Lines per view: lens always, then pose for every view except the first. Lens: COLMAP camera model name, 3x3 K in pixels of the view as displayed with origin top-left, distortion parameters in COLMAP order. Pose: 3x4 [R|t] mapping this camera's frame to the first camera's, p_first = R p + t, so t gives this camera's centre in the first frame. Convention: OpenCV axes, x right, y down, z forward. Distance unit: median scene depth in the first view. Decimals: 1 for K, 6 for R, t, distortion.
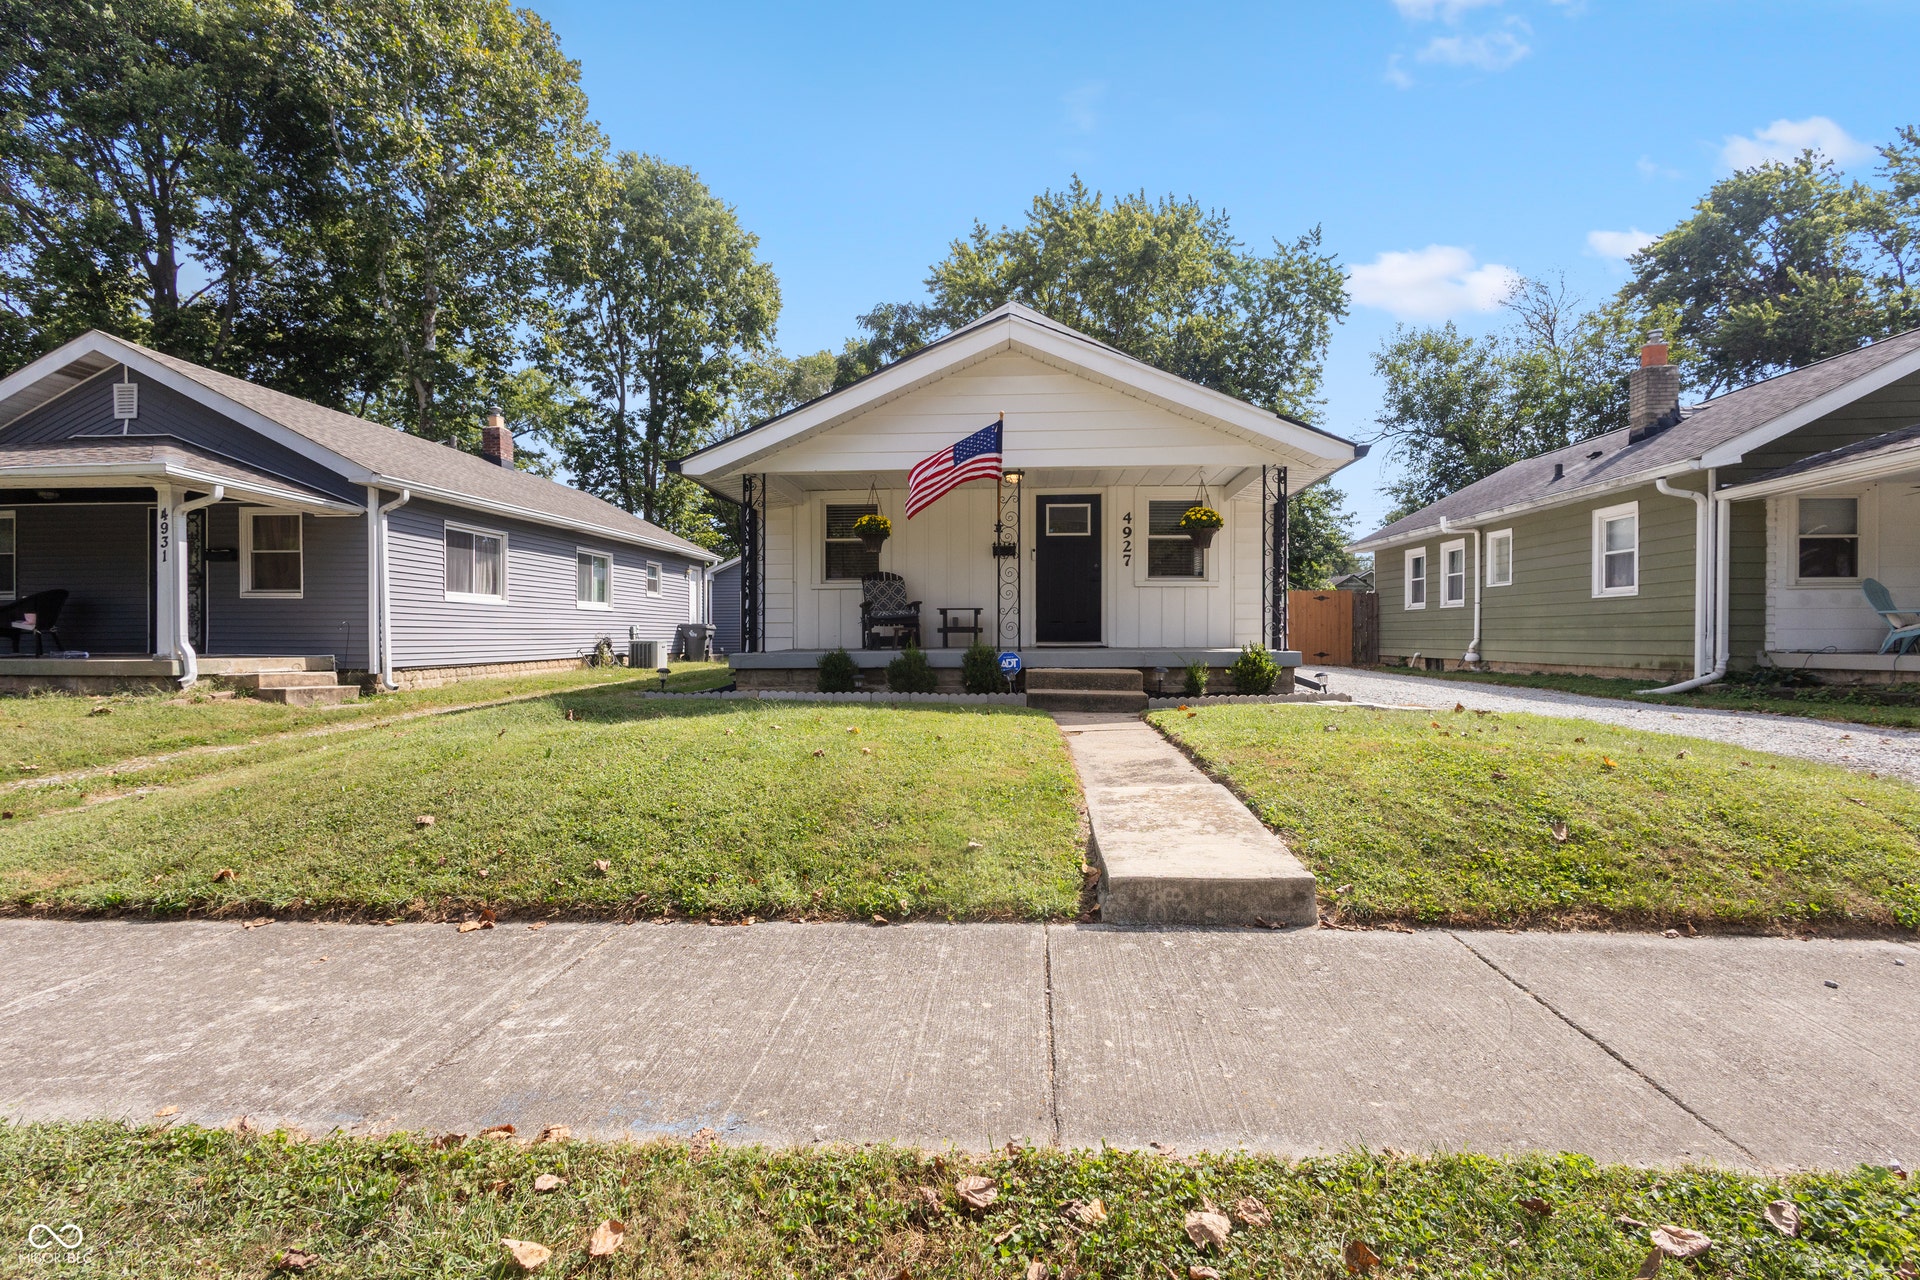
lens RADIAL K [[891.8, 0, 964.2], [0, 891.8, 654.5], [0, 0, 1]] dist [0.004040, 0.000814]
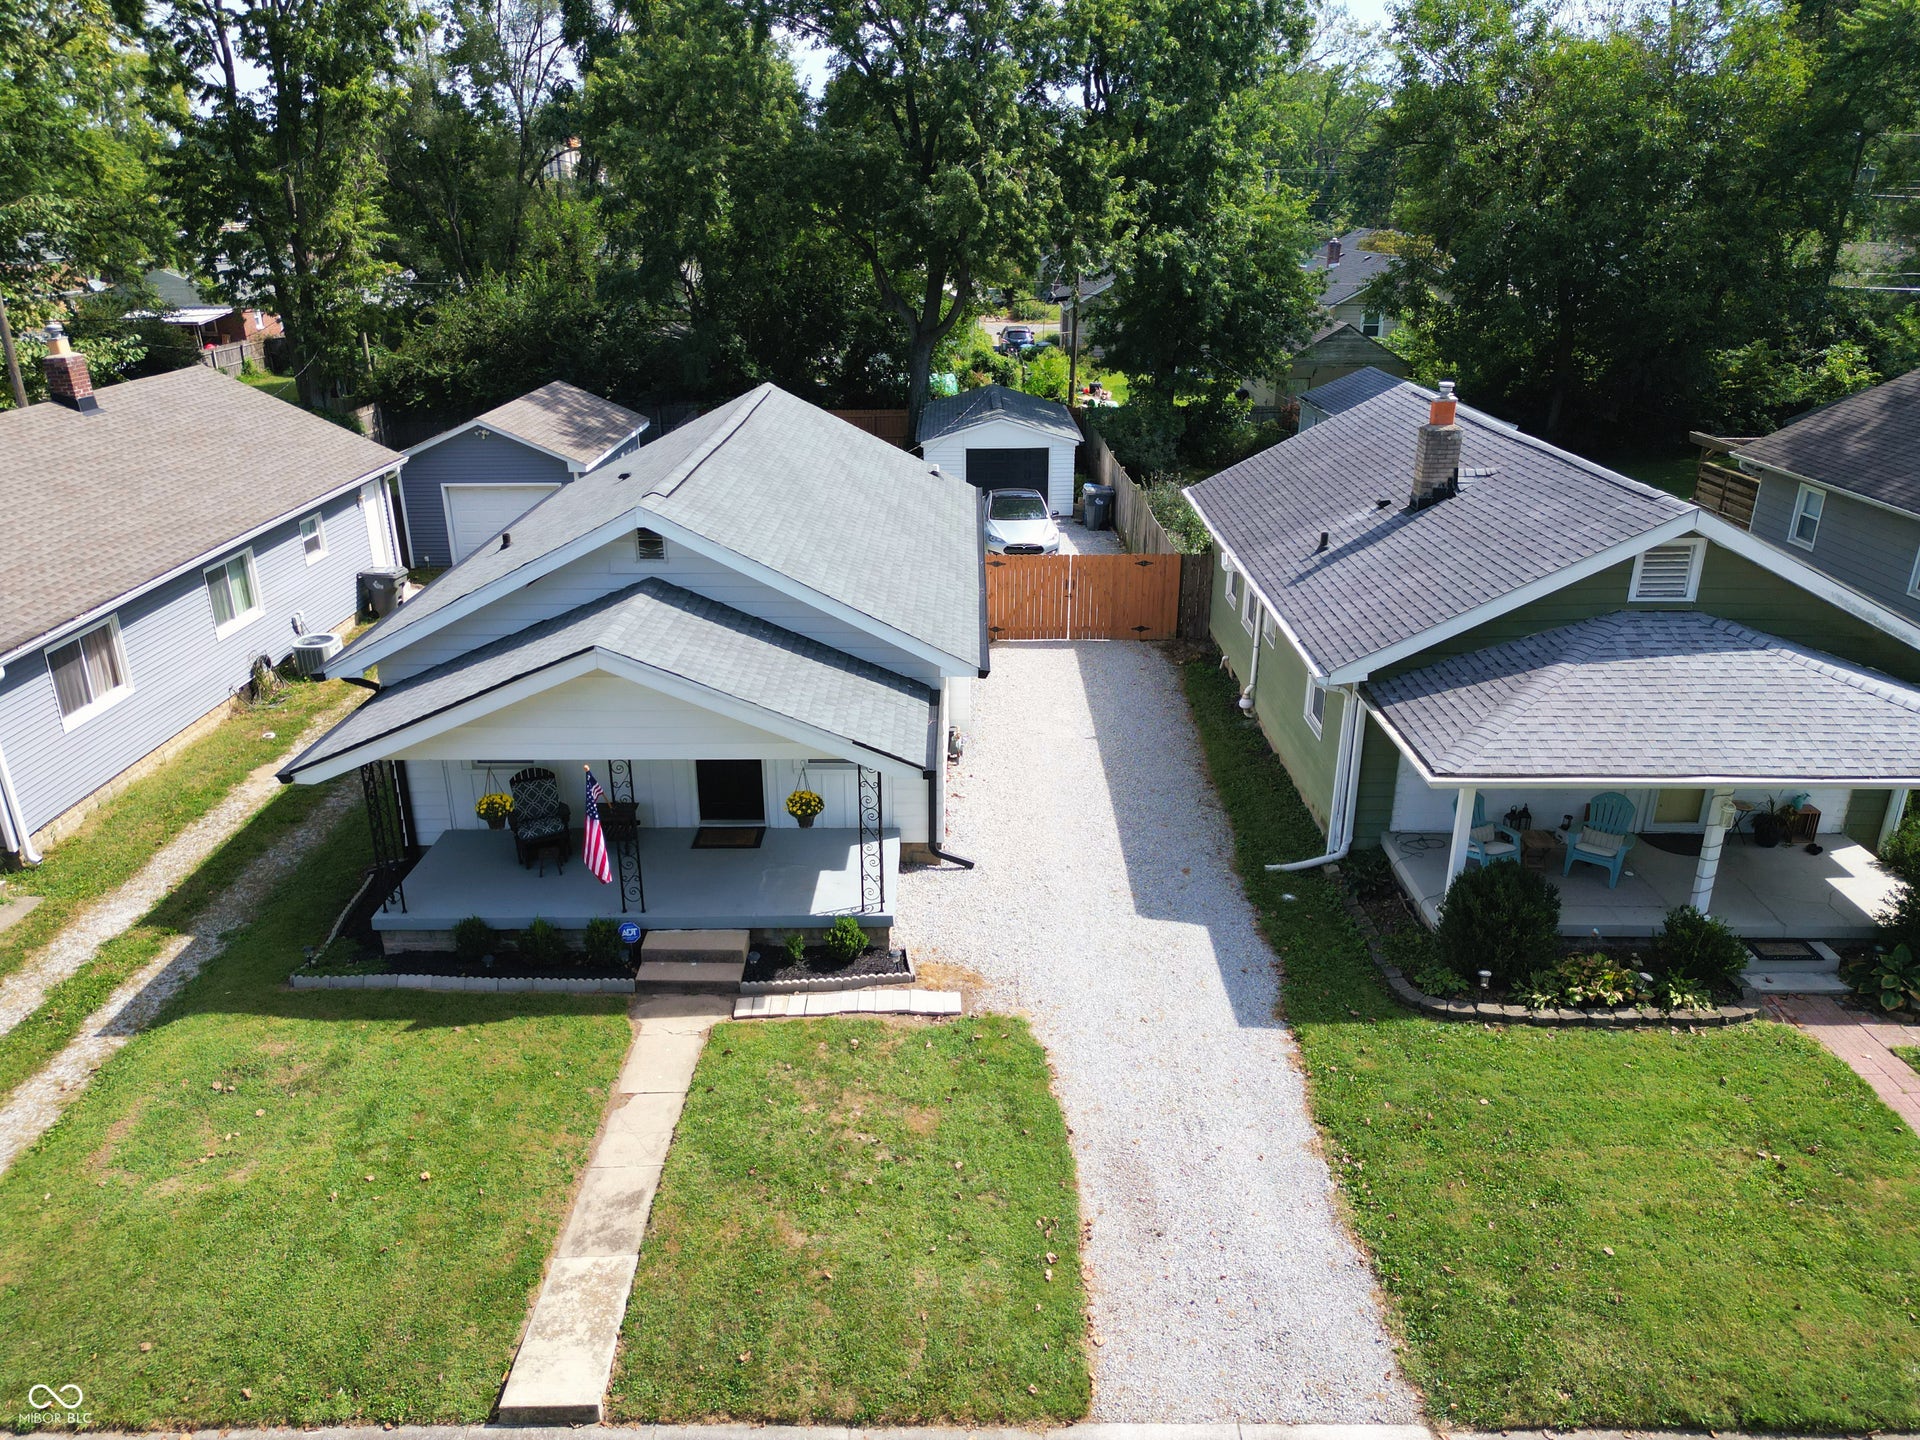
lens RADIAL K [[1376.2, 0, 986.2], [0, 1376.2, 722.6], [0, 0, 1]] dist [0.025732, -0.003203]
pose [[0.998400, -0.015505, 0.054375, 0.317470], [-0.004914, 0.934238, 0.356617, -0.666875], [-0.056328, -0.356314, 0.932667, -0.421208]]
